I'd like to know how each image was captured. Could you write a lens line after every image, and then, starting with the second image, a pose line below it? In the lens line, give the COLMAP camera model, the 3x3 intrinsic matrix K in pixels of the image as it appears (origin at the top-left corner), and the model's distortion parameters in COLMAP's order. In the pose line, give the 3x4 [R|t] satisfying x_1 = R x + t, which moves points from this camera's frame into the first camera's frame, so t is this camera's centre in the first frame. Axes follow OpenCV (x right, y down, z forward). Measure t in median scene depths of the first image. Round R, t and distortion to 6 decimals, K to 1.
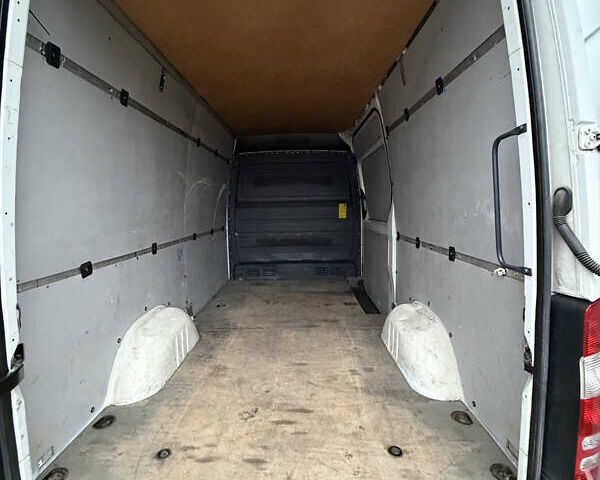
lens RADIAL K [[560.9, 0, 300.0], [0, 560.9, 240.0], [0, 0, 1]] dist [0.196404, -0.383861]
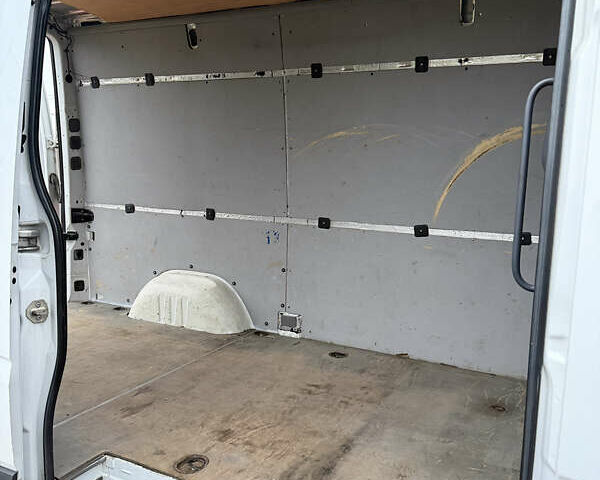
lens RADIAL K [[560.9, 0, 300.0], [0, 560.9, 240.0], [0, 0, 1]] dist [0.196404, -0.383861]
pose [[-0.556650, 0.119986, -0.822037, 0.488269], [-0.089524, 0.975089, 0.202948, -0.164719], [0.825910, 0.186563, -0.532041, 1.721140]]
